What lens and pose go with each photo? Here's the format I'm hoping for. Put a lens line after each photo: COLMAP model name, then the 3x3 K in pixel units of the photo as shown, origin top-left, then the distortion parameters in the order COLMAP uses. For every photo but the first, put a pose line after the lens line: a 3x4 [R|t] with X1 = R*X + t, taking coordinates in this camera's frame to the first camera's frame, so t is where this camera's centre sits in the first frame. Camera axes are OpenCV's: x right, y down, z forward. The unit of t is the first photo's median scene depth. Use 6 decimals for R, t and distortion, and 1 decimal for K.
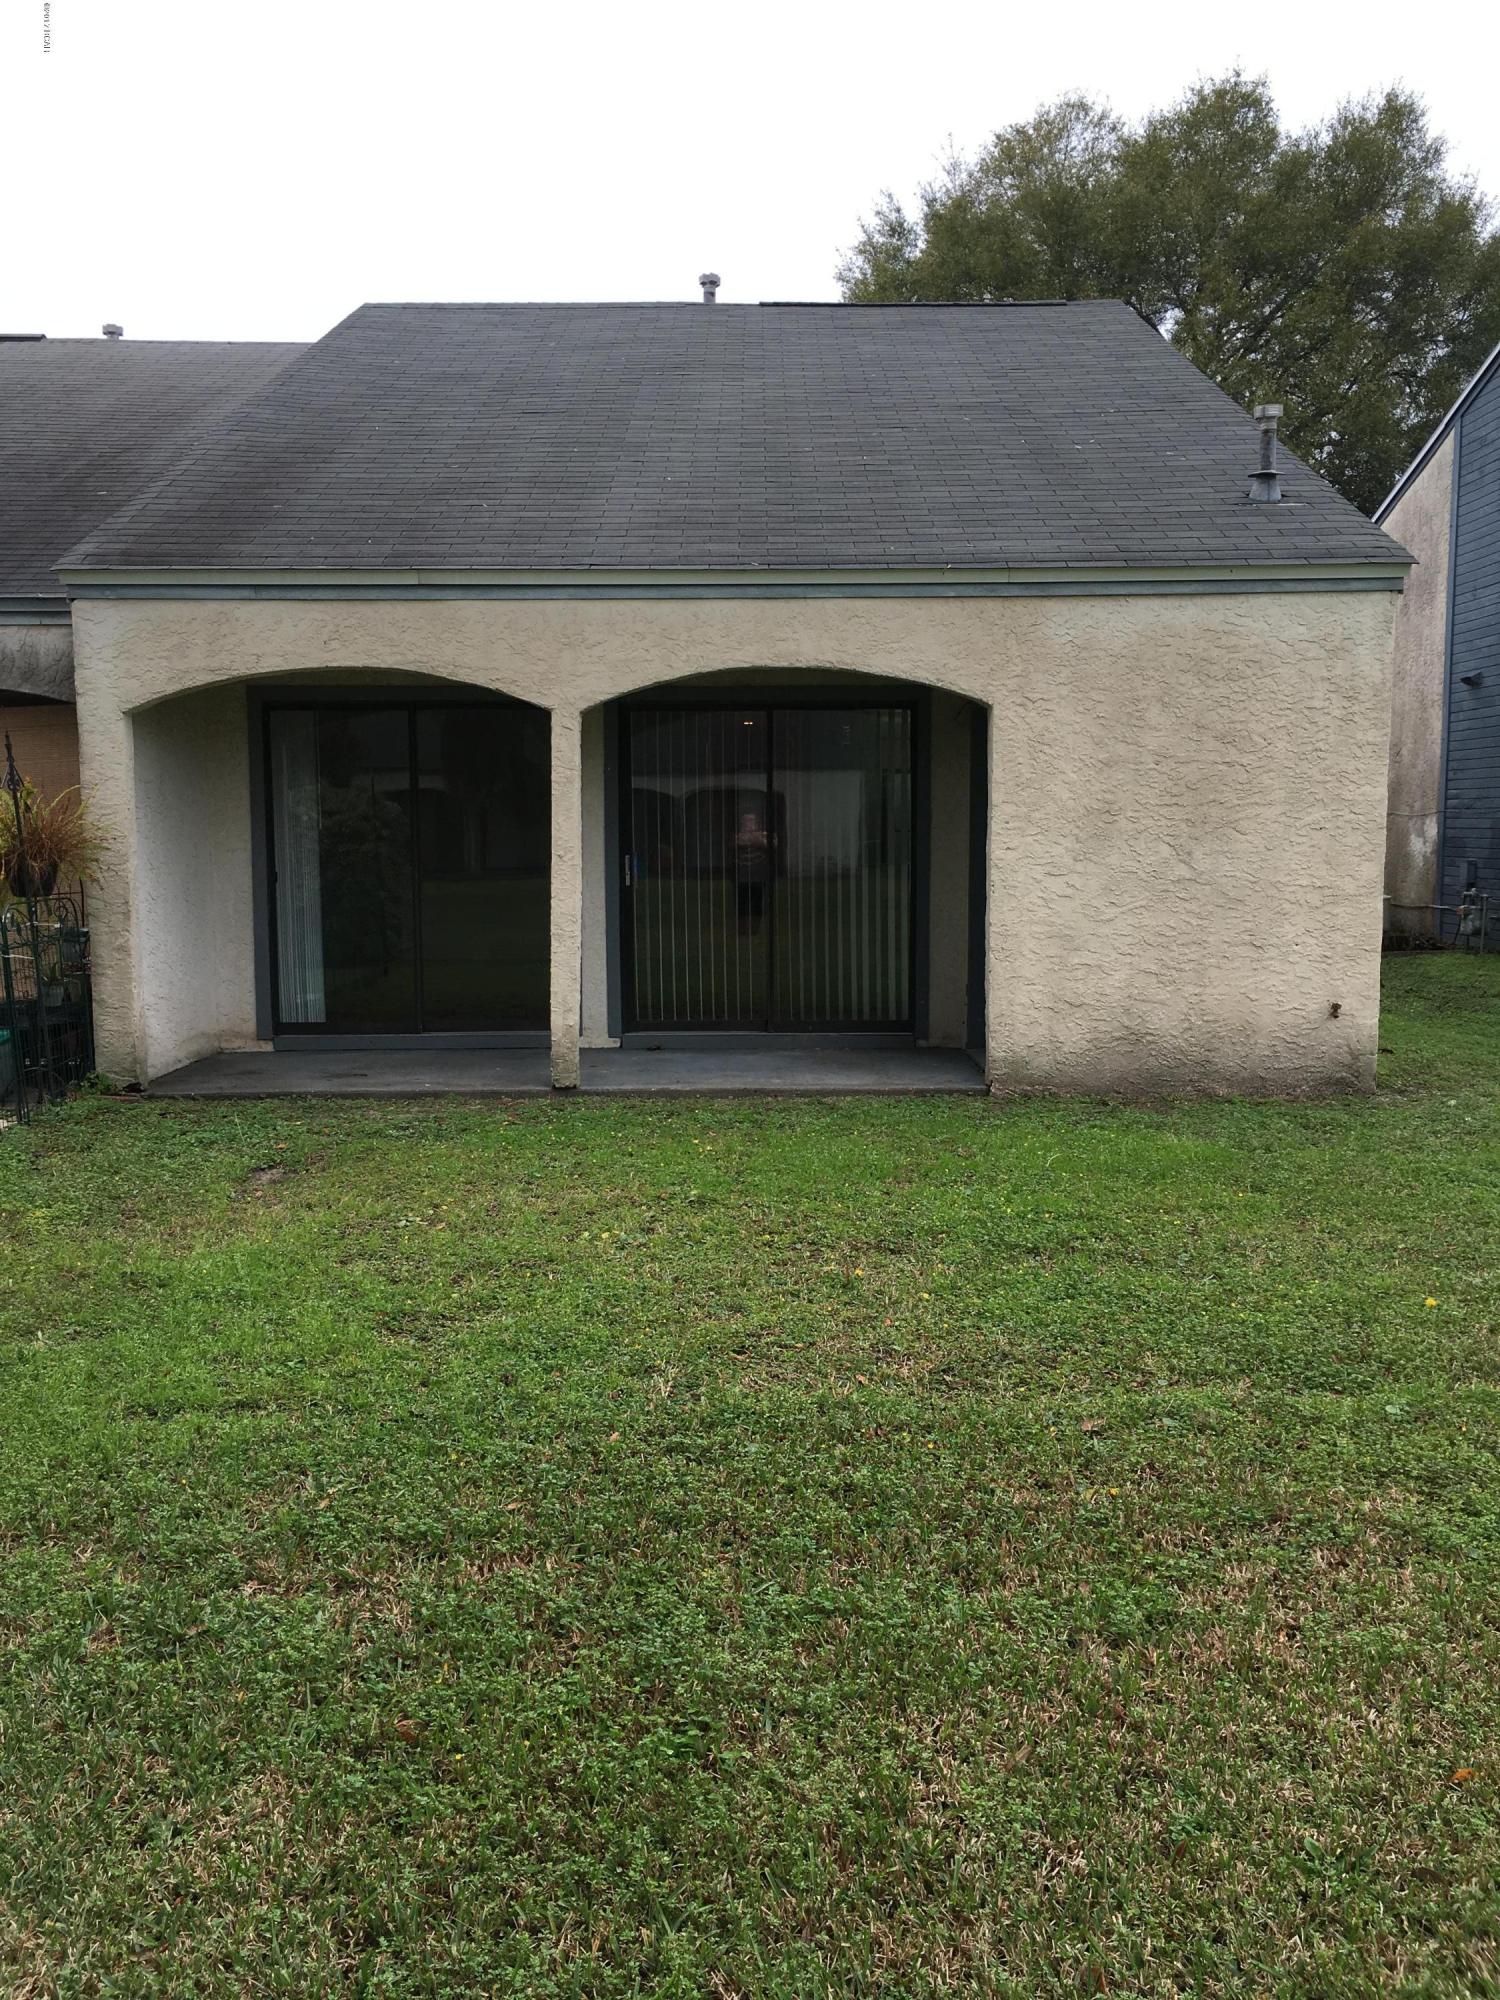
lens RADIAL K [[1703.9, 0, 759.0], [0, 1703.9, 999.0], [0, 0, 1]] dist [0.075123, -0.078175]
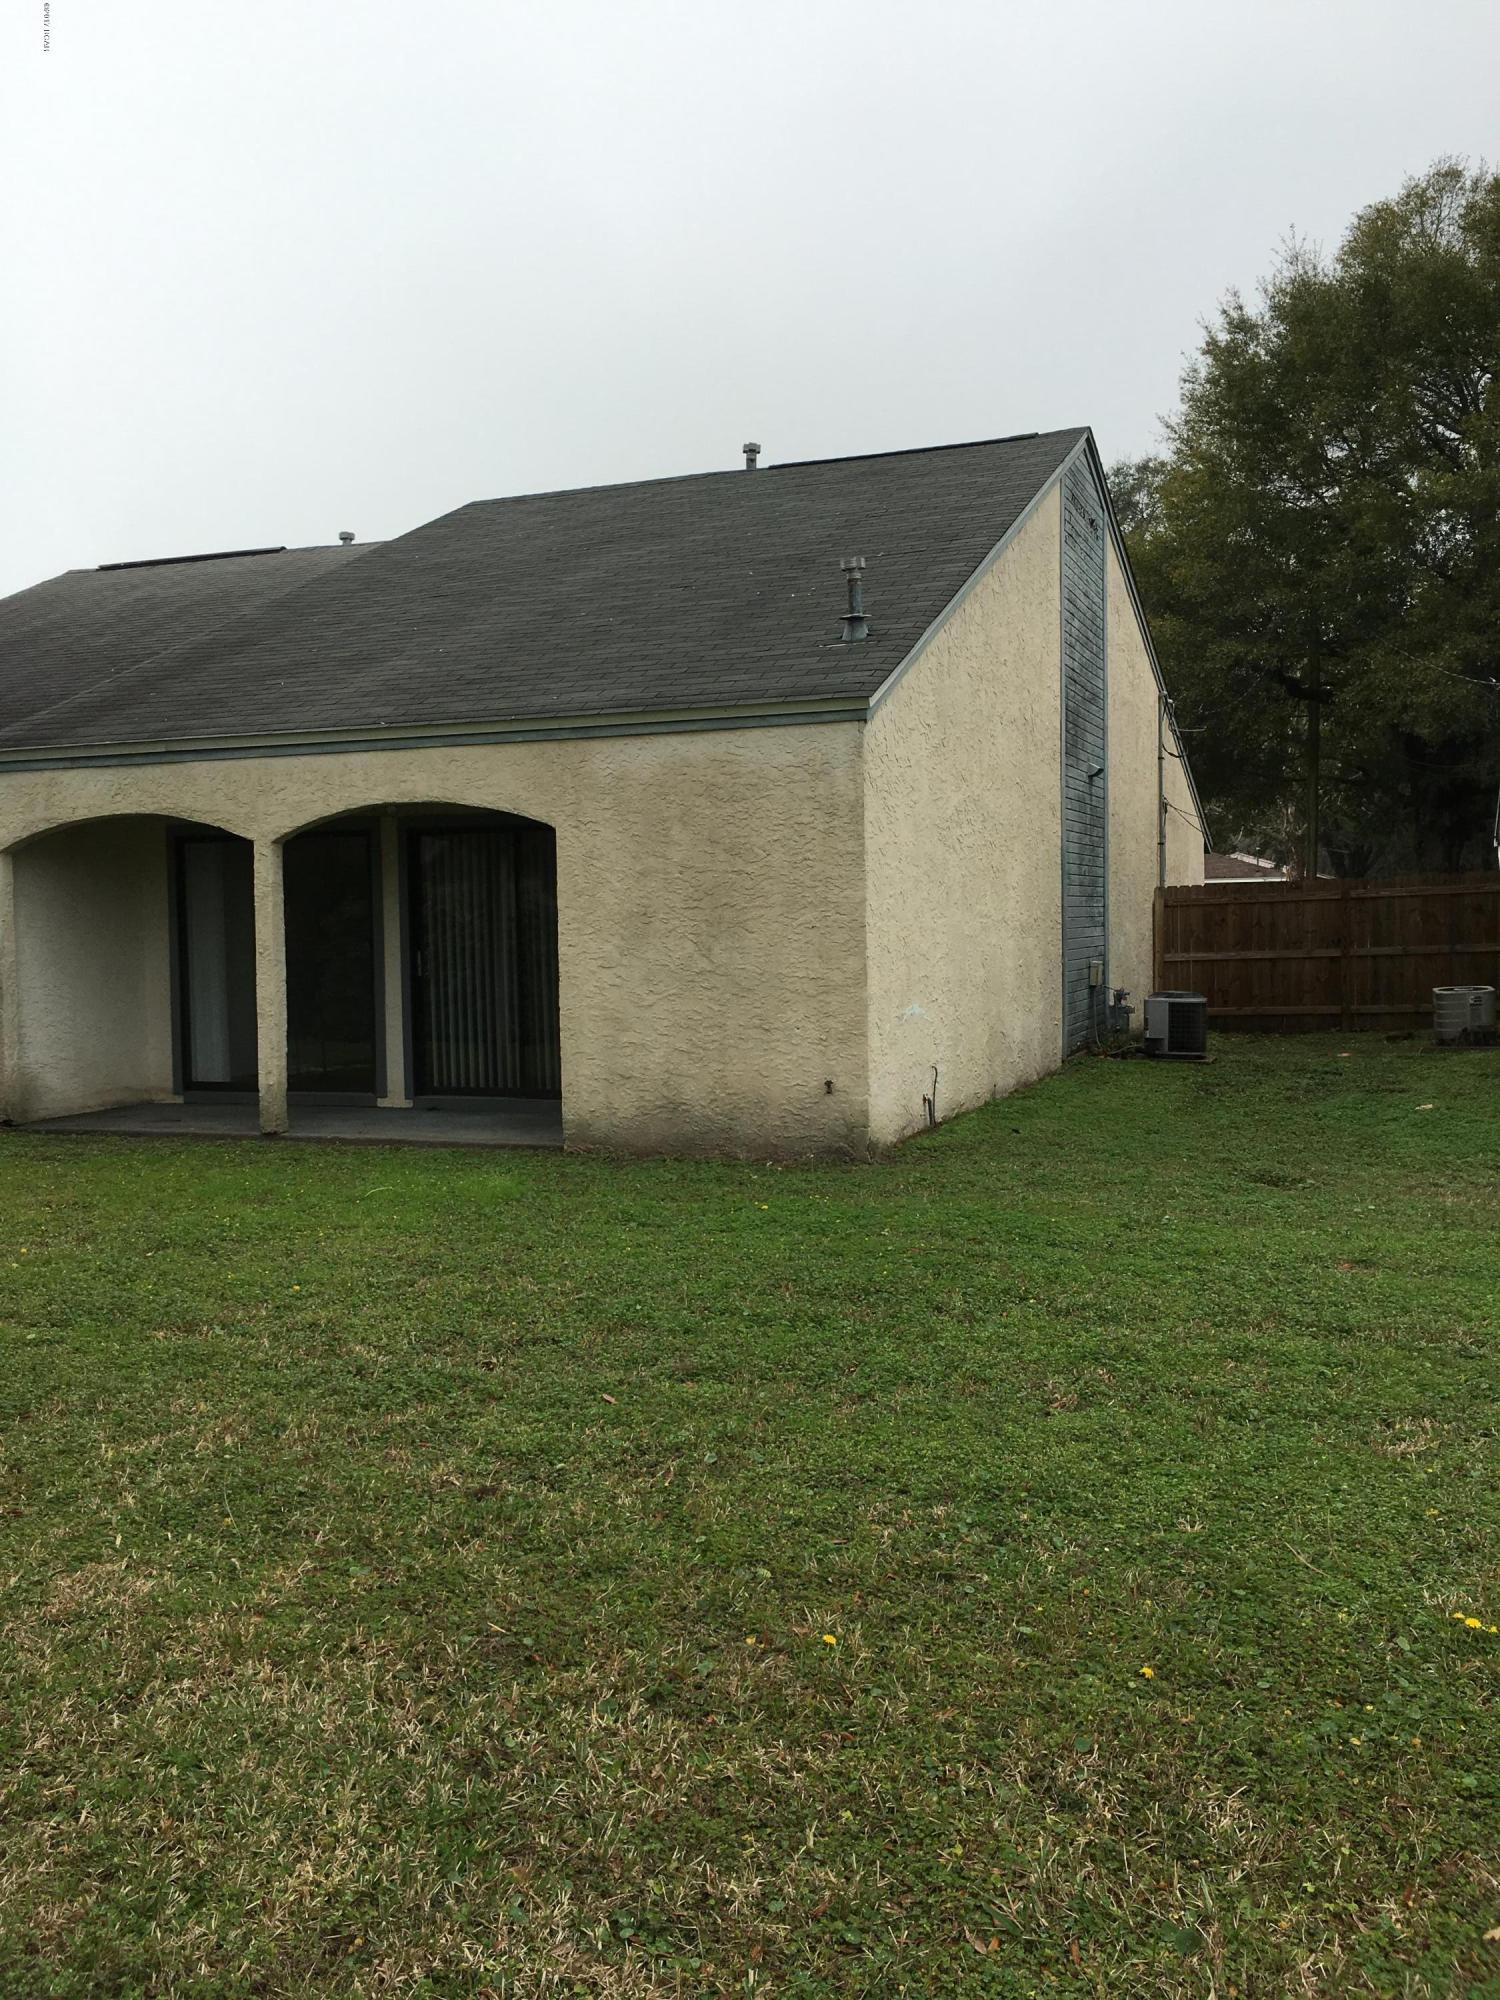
lens RADIAL K [[1703.9, 0, 738.6], [0, 1703.9, 1002.7], [0, 0, 1]] dist [0.075123, -0.078175]
pose [[0.929961, 0.006845, -0.367595, 0.697736], [-0.026070, 0.998538, -0.047360, 0.005903], [0.366733, 0.053627, 0.928779, -0.070020]]
